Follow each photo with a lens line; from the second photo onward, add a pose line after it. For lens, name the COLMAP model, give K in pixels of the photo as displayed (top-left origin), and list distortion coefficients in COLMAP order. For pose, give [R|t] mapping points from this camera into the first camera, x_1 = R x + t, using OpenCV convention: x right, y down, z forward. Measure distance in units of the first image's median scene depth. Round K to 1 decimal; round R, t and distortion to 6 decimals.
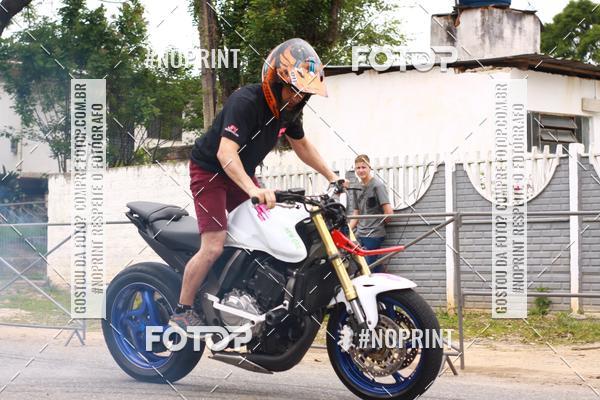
lens RADIAL K [[1398.9, 0, 300.0], [0, 1398.9, 199.2], [0, 0, 1]] dist [-0.031635, 0.005497]
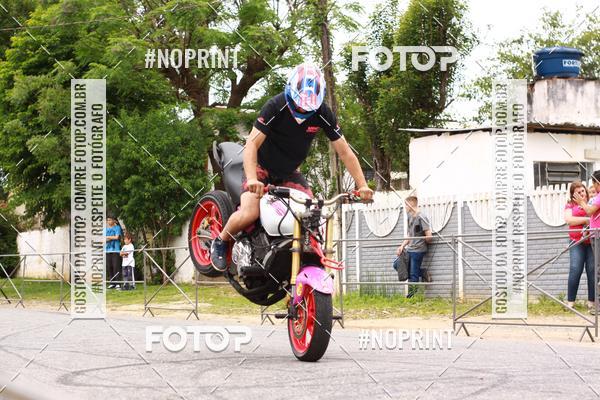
lens RADIAL K [[1402.4, 0, 300.3], [0, 1402.4, 201.5], [0, 0, 1]] dist [-0.038008, -0.183880]
pose [[0.961220, -0.025555, -0.274596, 0.317936], [0.023890, 0.999670, -0.009406, -0.014100], [0.274745, 0.002481, 0.961514, -0.429931]]
